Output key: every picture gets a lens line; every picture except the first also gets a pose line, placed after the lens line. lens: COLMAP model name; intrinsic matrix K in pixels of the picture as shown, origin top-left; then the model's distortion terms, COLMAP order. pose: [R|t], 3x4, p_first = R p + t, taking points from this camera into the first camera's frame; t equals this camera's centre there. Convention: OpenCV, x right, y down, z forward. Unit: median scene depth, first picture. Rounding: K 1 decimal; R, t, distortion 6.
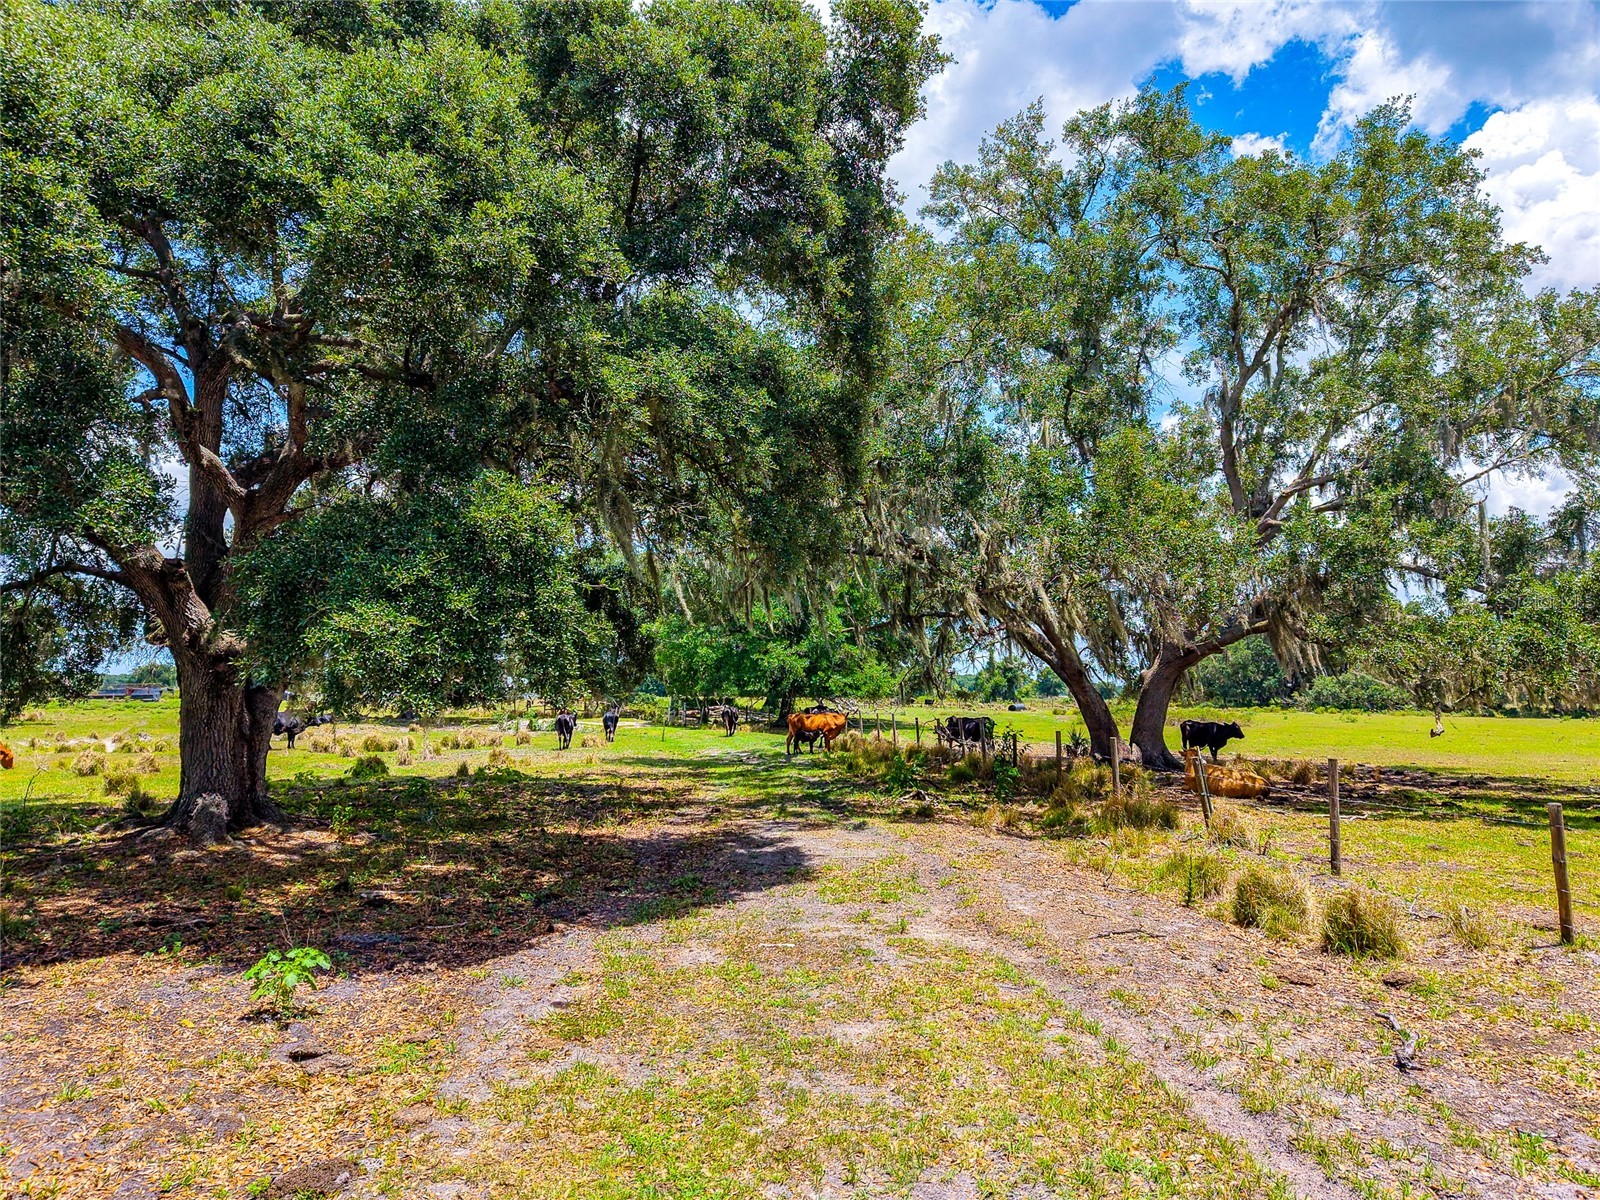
lens RADIAL K [[1088.1, 0, 807.6], [0, 1088.1, 605.5], [0, 0, 1]] dist [0.001092, -0.002324]
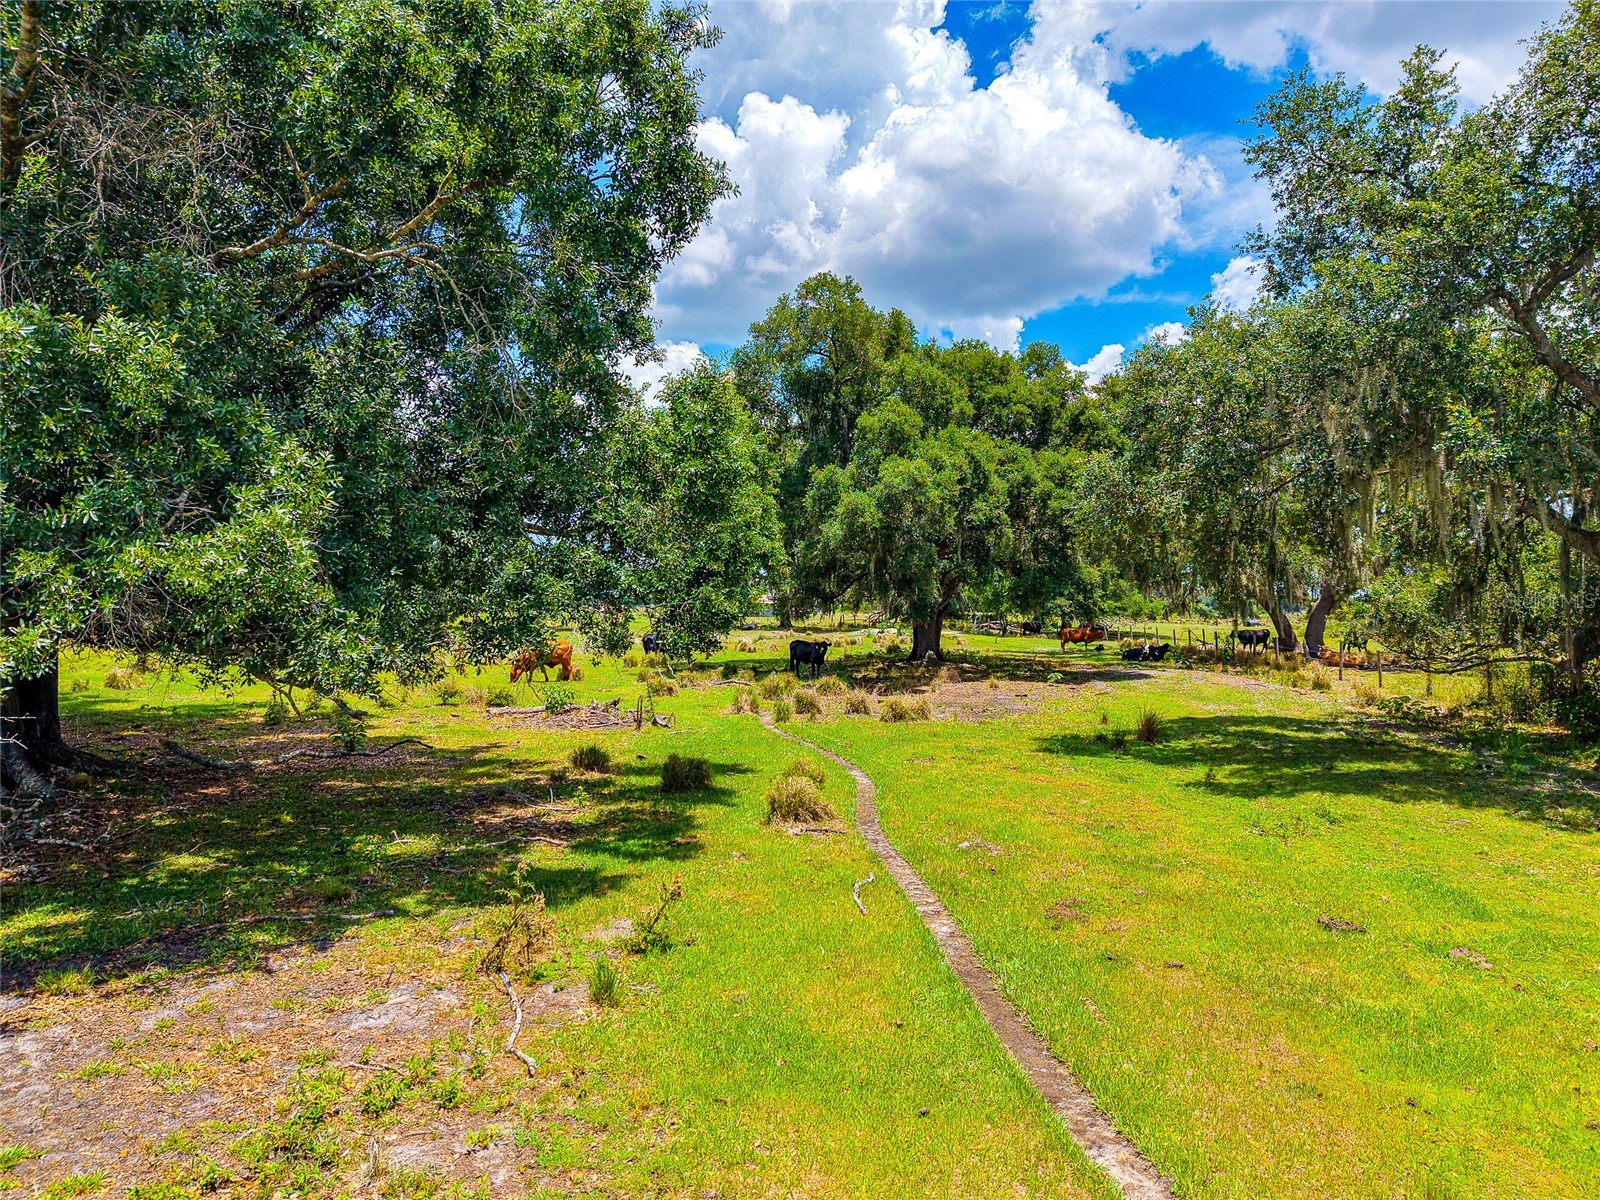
lens RADIAL K [[1088.1, 0, 807.6], [0, 1088.1, 605.5], [0, 0, 1]] dist [0.001092, -0.002324]
pose [[0.977698, 0.015982, -0.209406, -0.072783], [0.000778, 0.996818, 0.079710, -0.052582], [0.210014, -0.078095, 0.974574, -0.581585]]
